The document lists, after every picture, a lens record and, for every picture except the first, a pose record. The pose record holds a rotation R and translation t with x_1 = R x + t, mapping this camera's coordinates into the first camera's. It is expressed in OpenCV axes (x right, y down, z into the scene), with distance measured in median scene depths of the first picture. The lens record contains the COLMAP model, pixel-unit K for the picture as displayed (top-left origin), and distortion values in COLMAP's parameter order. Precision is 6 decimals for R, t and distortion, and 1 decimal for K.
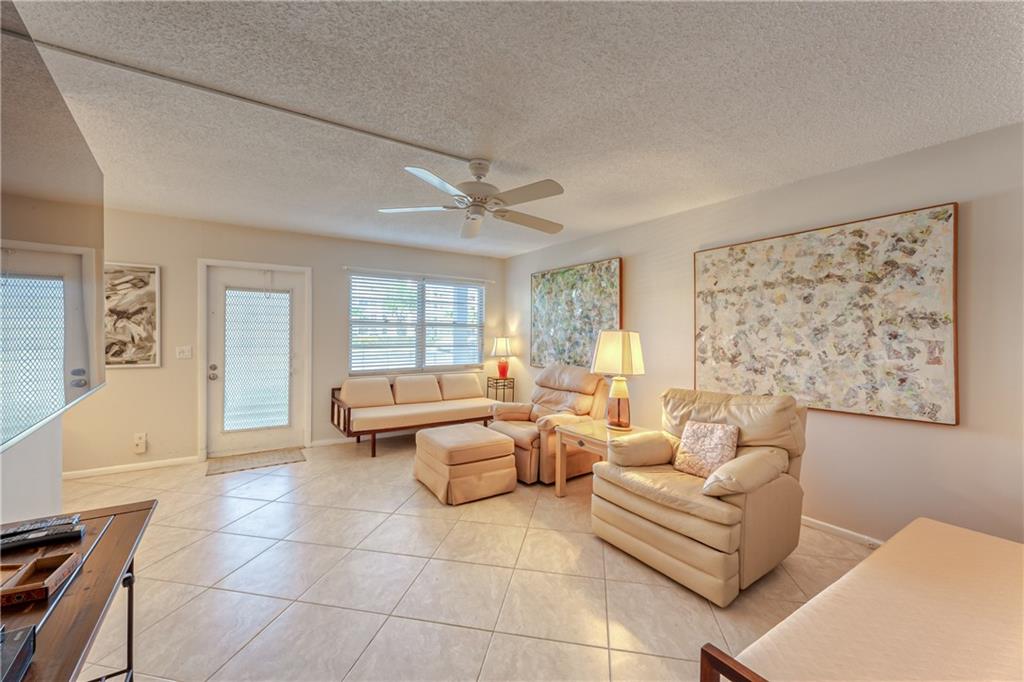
lens RADIAL K [[412.8, 0, 507.1], [0, 412.8, 339.2], [0, 0, 1]] dist [-0.000804, 0.000922]
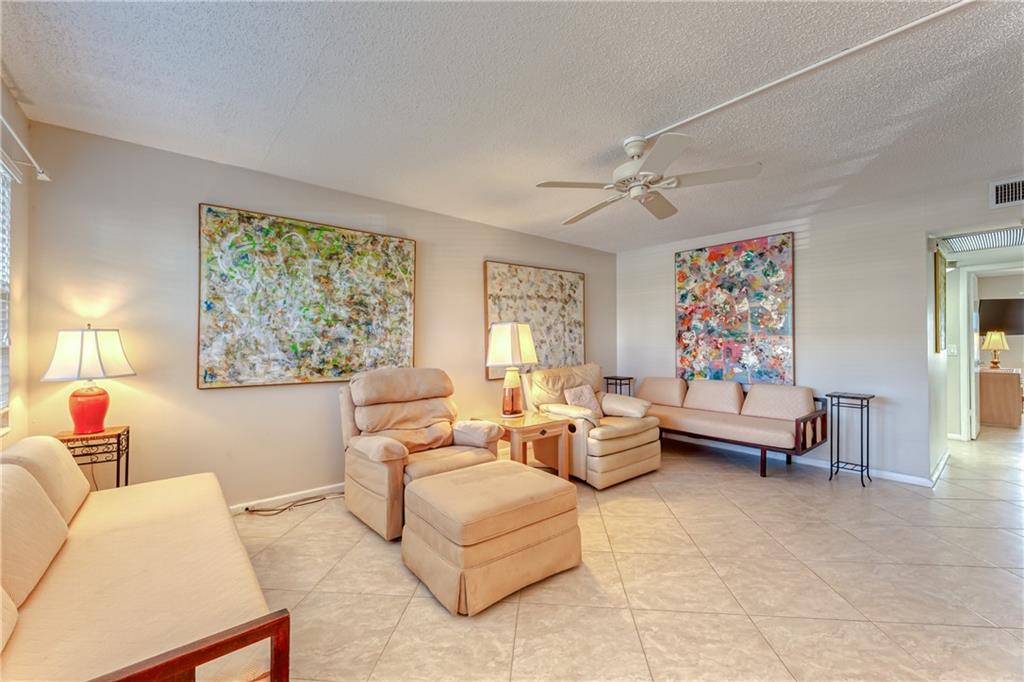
lens RADIAL K [[412.8, 0, 513.3], [0, 412.8, 339.6], [0, 0, 1]] dist [-0.000804, 0.000922]
pose [[-0.117351, -0.001391, 0.993089, -0.675051], [0.016278, 0.999862, 0.003324, 0.013864], [-0.992957, 0.016556, -0.117313, 0.966500]]
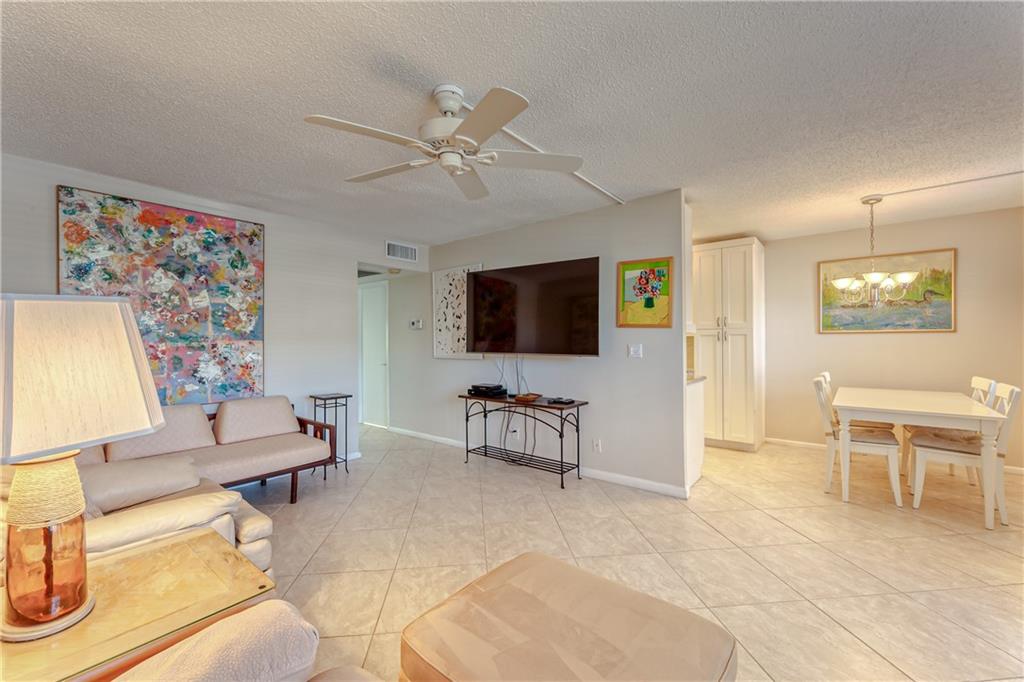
lens RADIAL K [[412.8, 0, 513.9], [0, 412.8, 339.0], [0, 0, 1]] dist [-0.000804, 0.000922]
pose [[-0.954575, -0.005429, -0.297920, 0.025297], [-0.008005, 0.999940, 0.007428, 0.003598], [0.297862, 0.009476, -0.954562, 1.205913]]
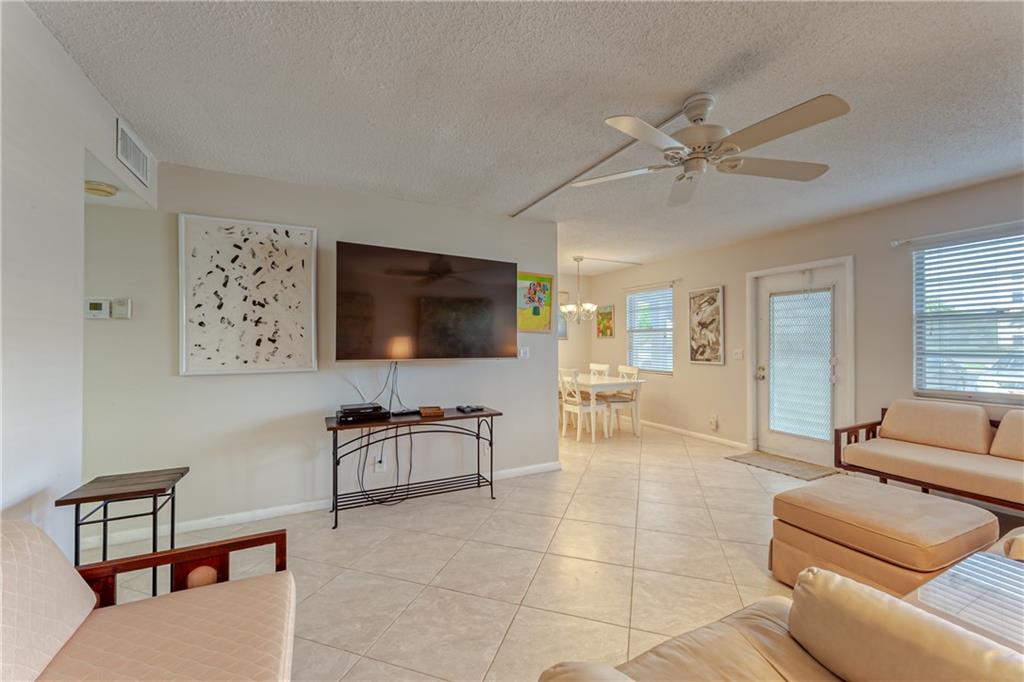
lens RADIAL K [[412.8, 0, 514.9], [0, 412.8, 335.0], [0, 0, 1]] dist [-0.000804, 0.000922]
pose [[-0.117245, -0.028497, -0.992694, 0.503253], [-0.013252, 0.999544, -0.027129, 0.018425], [0.993015, 0.009974, -0.117569, 0.524992]]
